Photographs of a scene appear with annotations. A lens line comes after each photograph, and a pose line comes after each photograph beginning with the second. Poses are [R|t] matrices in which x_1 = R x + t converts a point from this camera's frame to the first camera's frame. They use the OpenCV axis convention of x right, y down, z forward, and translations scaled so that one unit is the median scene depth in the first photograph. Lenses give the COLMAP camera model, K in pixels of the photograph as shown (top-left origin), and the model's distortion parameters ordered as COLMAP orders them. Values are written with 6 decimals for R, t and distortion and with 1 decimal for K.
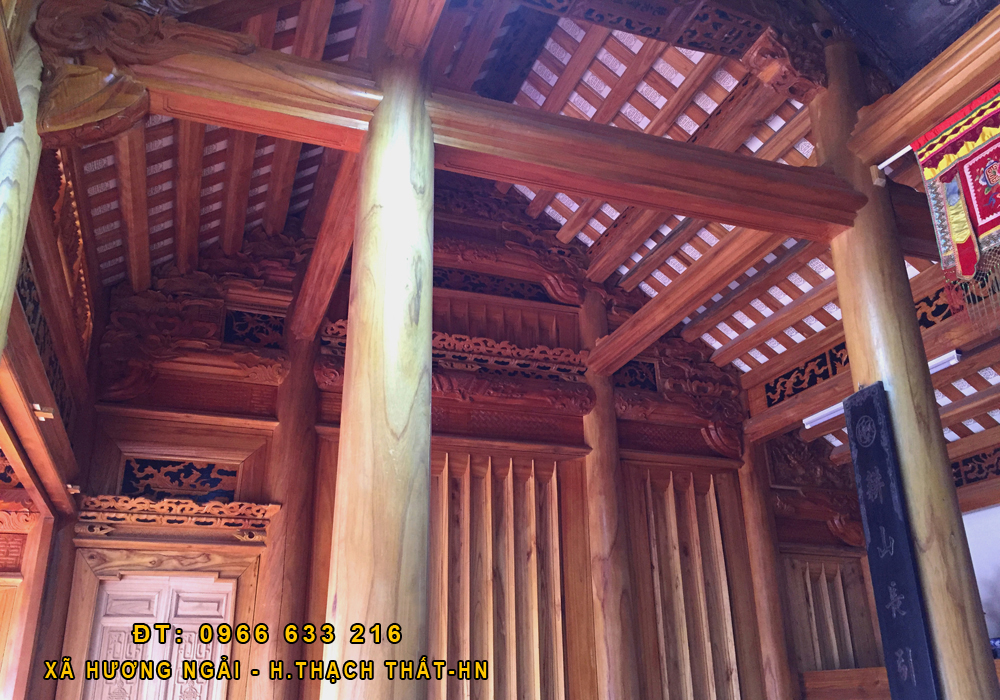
lens RADIAL K [[872.0, 0, 500.5], [0, 872.0, 364.9], [0, 0, 1]] dist [0.048948, -0.011088]
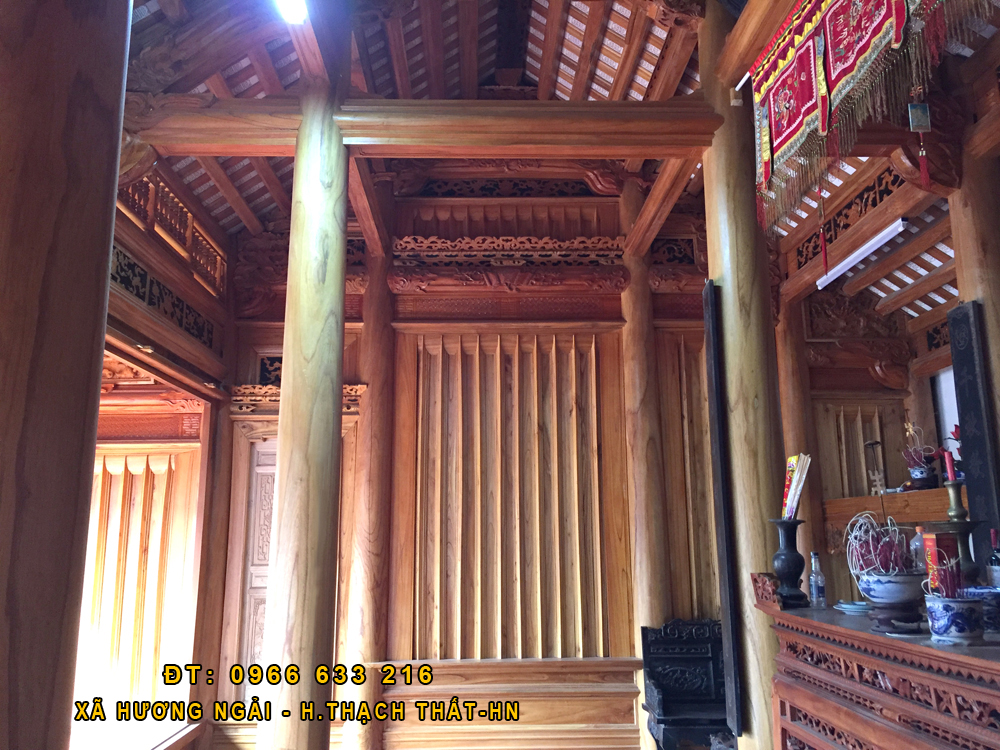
lens RADIAL K [[864.4, 0, 499.7], [0, 864.4, 357.1], [0, 0, 1]] dist [0.059062, -0.009582]
pose [[0.950166, -0.055342, -0.306794, 0.305010], [0.106975, 0.982243, 0.154125, -0.056491], [0.292817, -0.179264, 0.939214, -0.160315]]
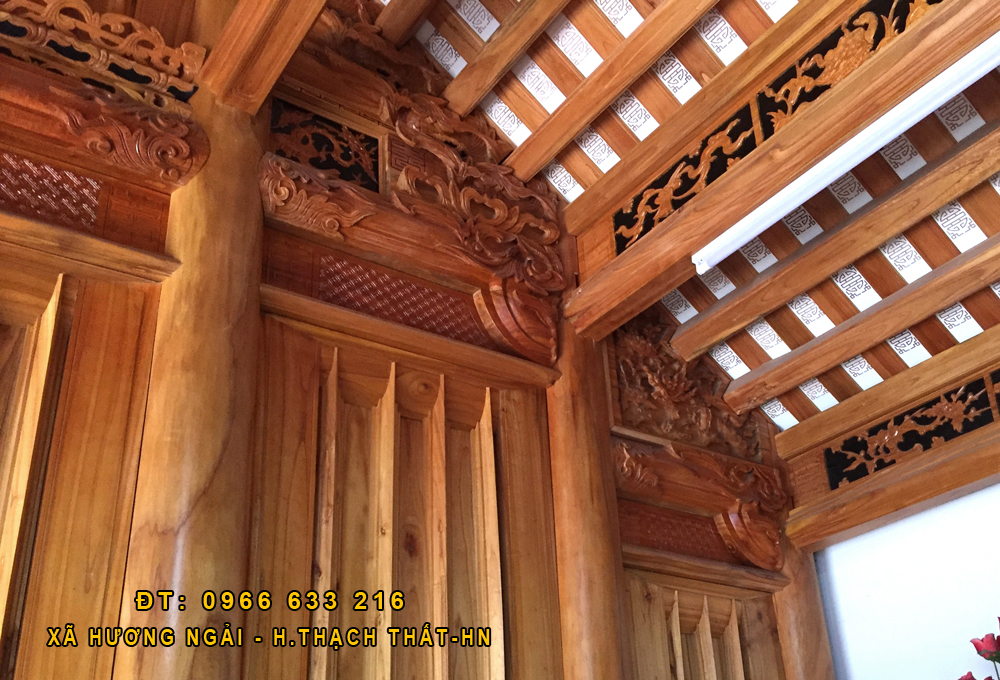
lens RADIAL K [[1032.3, 0, 594.4], [0, 1032.3, 441.8], [0, 0, 1]] dist [0.029174, -0.027221]
pose [[0.955121, 0.071090, 0.287558, 0.156720], [-0.058638, 0.996940, -0.051698, 0.191476], [-0.290353, 0.032516, 0.956367, 0.527911]]
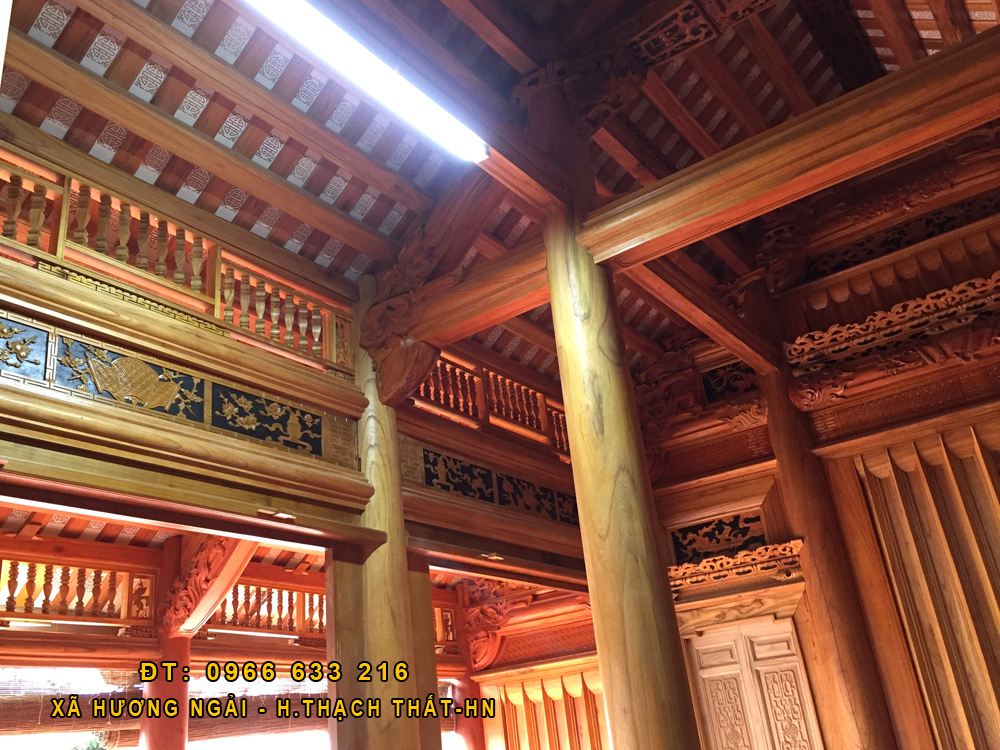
lens RADIAL K [[922.8, 0, 465.3], [0, 922.8, 326.2], [0, 0, 1]] dist [0.069992, -0.074453]
pose [[0.540709, -0.398663, -0.740743, 0.380684], [0.386964, 0.899748, -0.201772, 0.003338], [0.746922, -0.177541, 0.640771, 0.042921]]
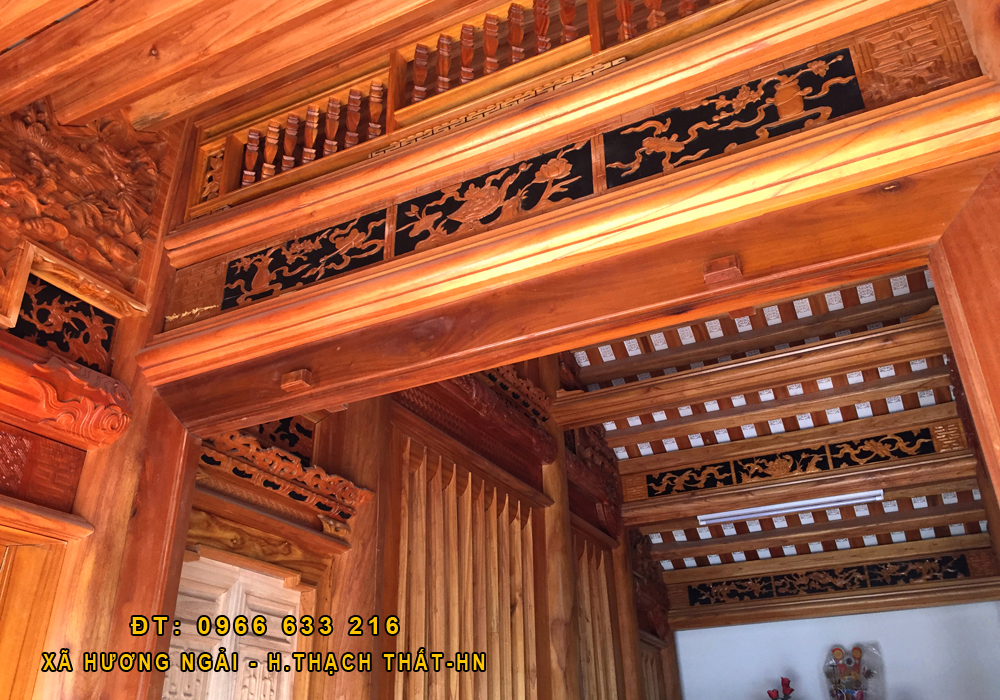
lens RADIAL K [[852.2, 0, 527.1], [0, 852.2, 350.3], [0, 0, 1]] dist [0.053131, -0.012556]
pose [[0.731875, 0.317686, 0.602856, -0.534634], [-0.248490, 0.948183, -0.197992, 0.133735], [-0.634517, -0.004898, 0.772893, 0.316258]]
